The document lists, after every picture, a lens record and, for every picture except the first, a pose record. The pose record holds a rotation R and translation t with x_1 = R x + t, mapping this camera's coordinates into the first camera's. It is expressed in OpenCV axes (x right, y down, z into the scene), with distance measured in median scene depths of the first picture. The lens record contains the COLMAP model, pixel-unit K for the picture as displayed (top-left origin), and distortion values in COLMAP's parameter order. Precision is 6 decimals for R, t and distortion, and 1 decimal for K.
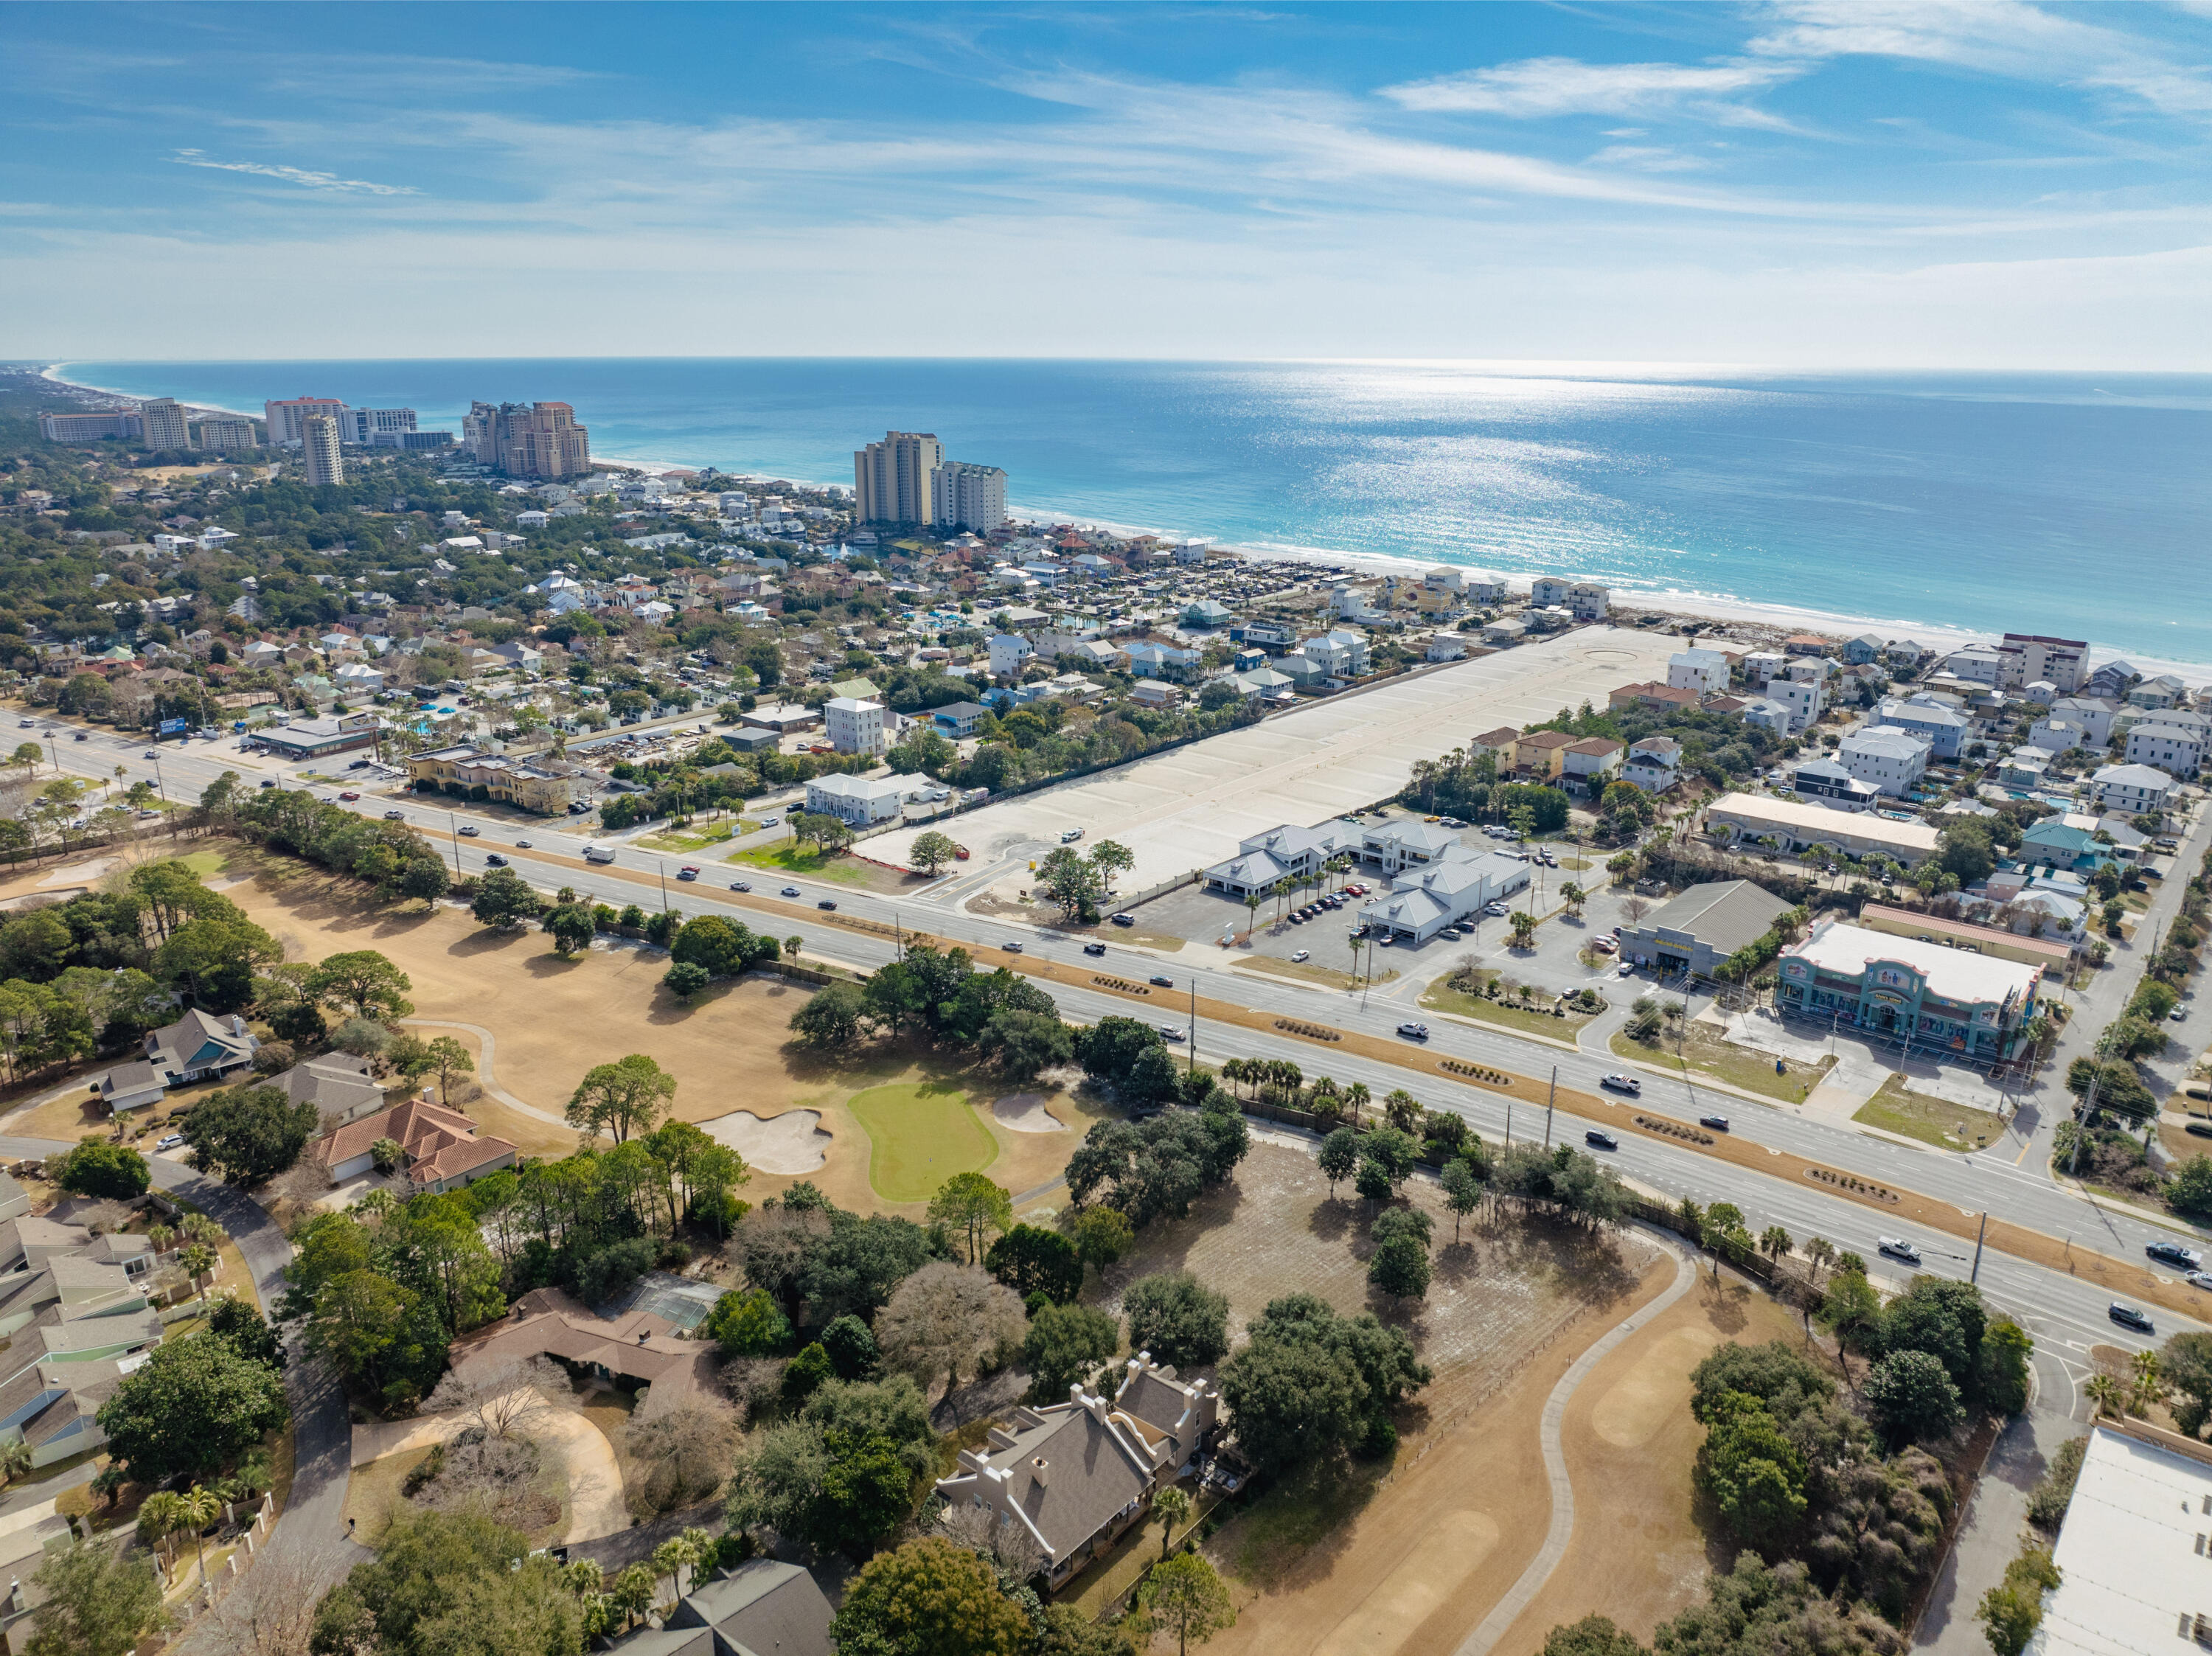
lens RADIAL K [[1517.0, 0, 1106.0], [0, 1517.0, 828.0], [0, 0, 1]] dist [-0.040100, -0.001546]
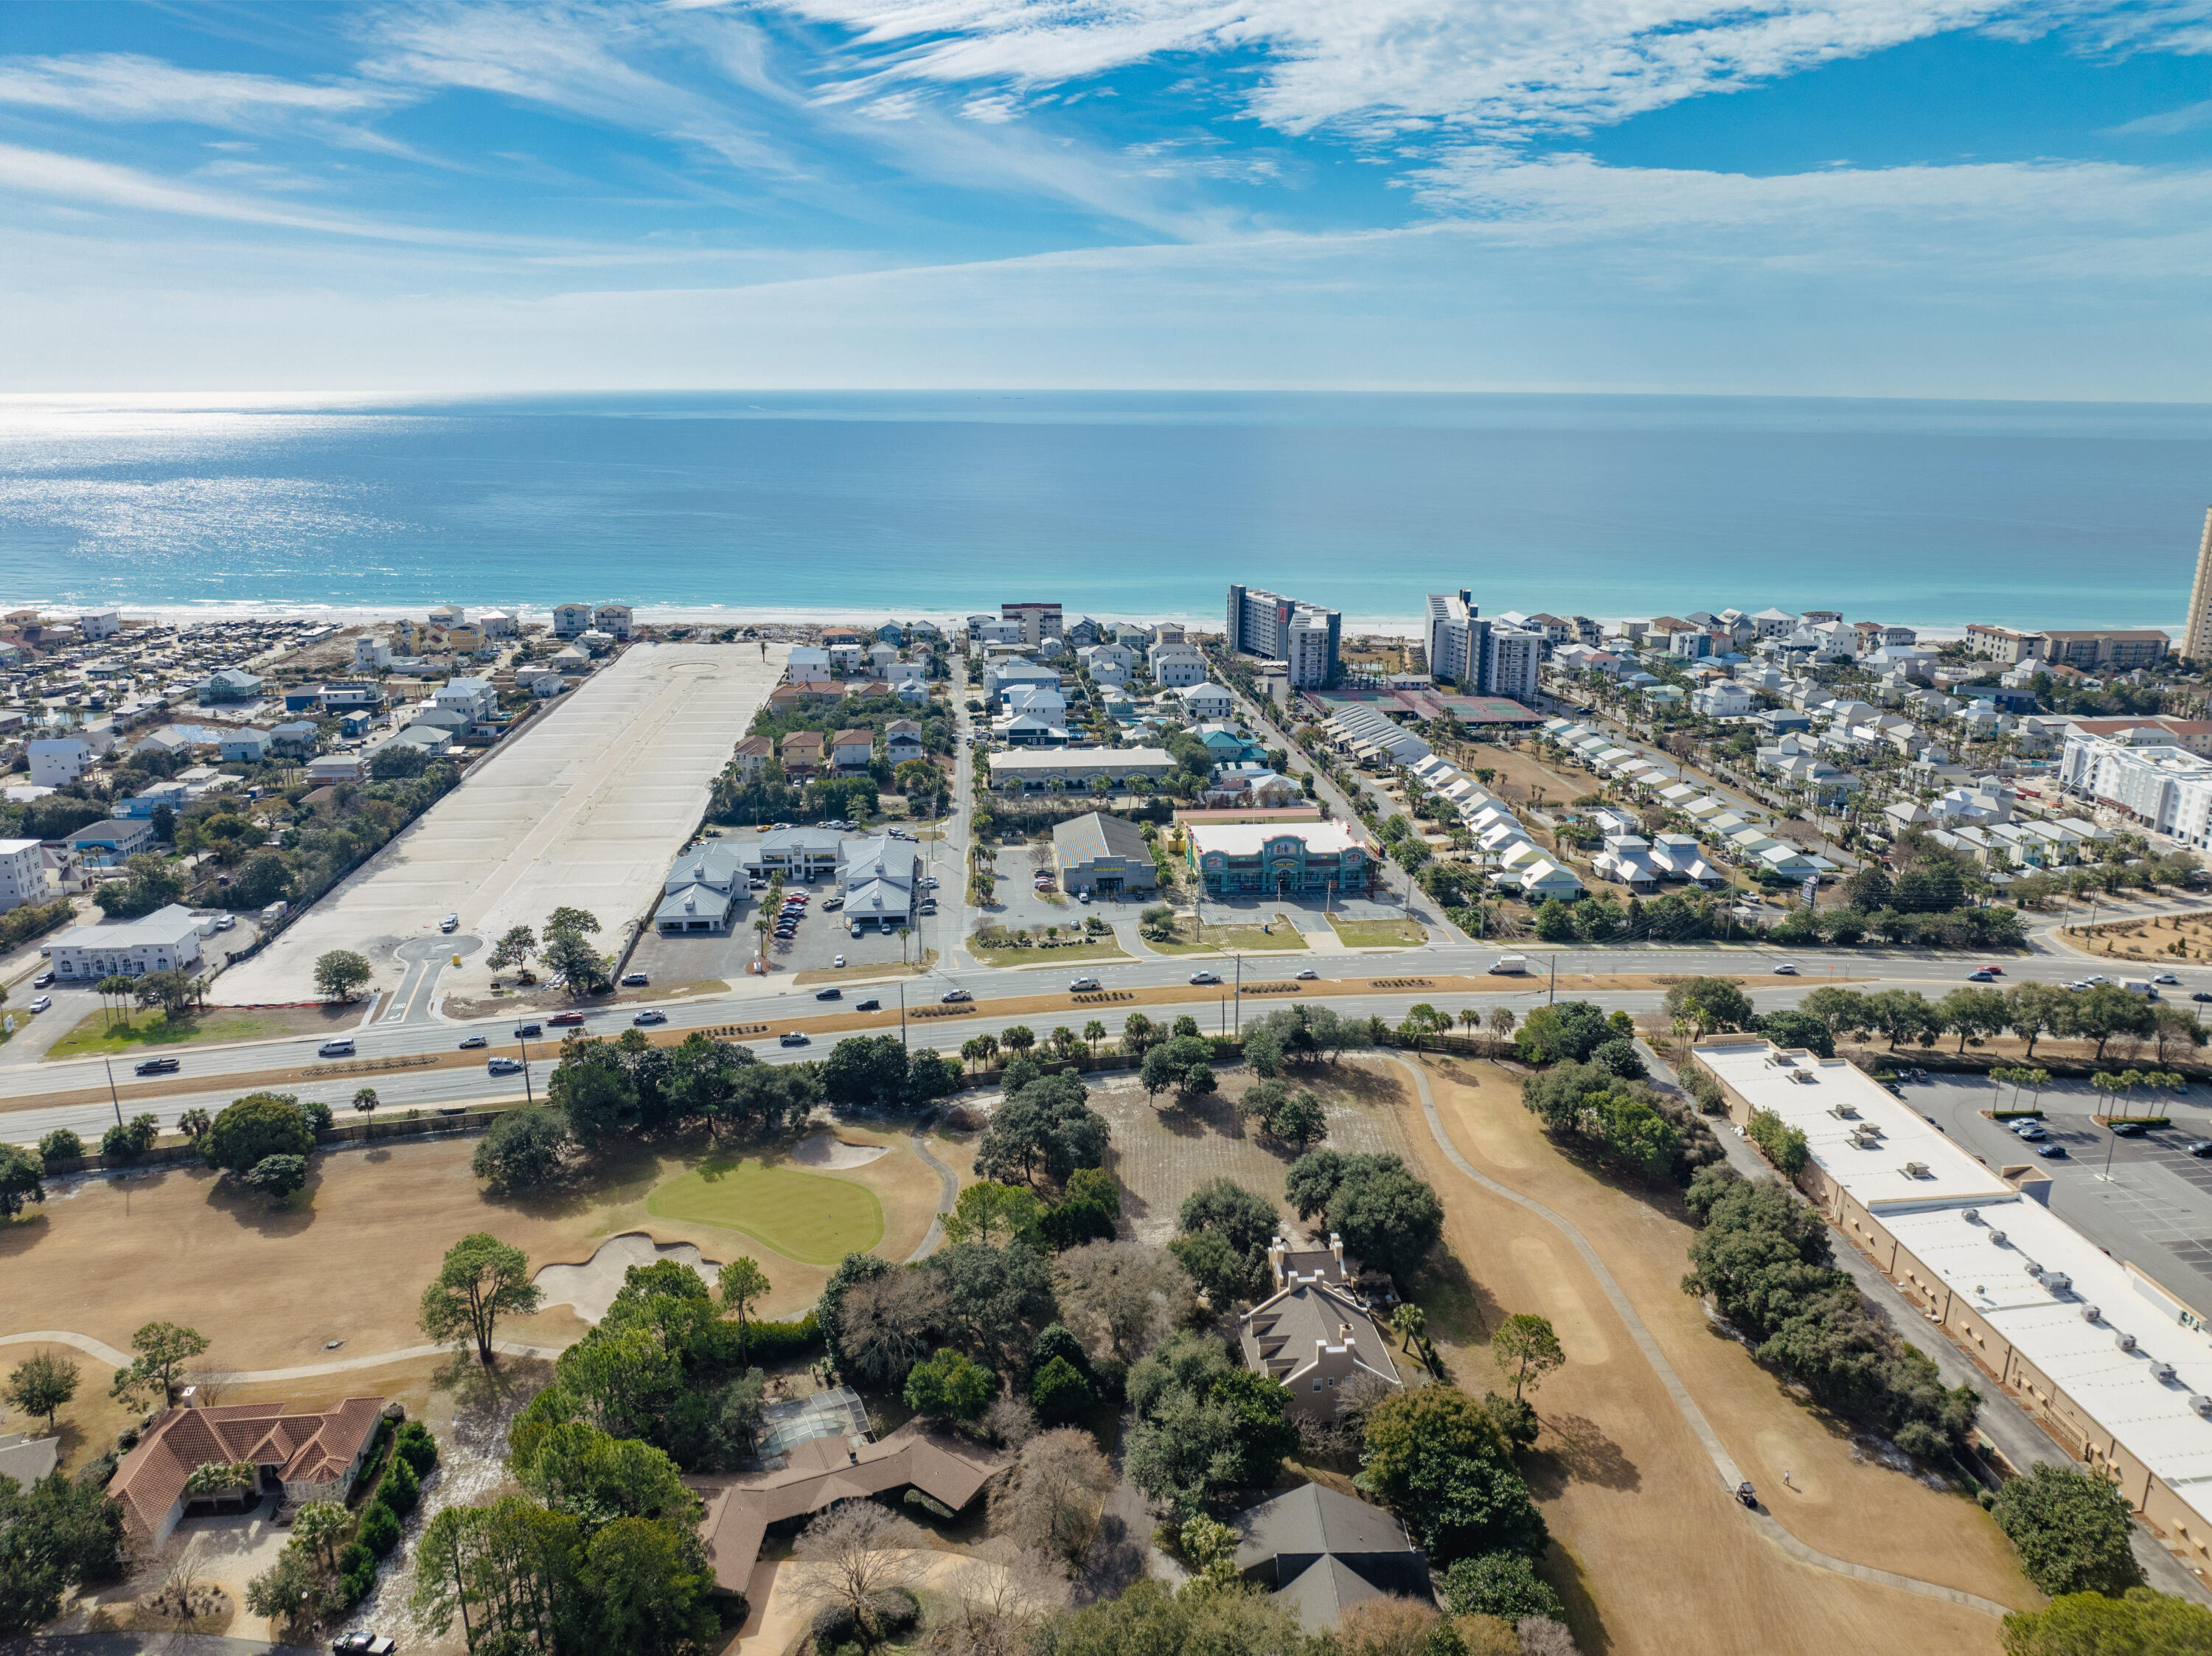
lens RADIAL K [[1517.0, 0, 1106.0], [0, 1517.0, 828.0], [0, 0, 1]] dist [-0.040100, -0.001546]
pose [[0.705999, -0.199150, 0.679636, -0.402714], [0.210164, 0.975335, 0.067481, -0.033520], [-0.676312, 0.095194, 0.730439, 0.105641]]
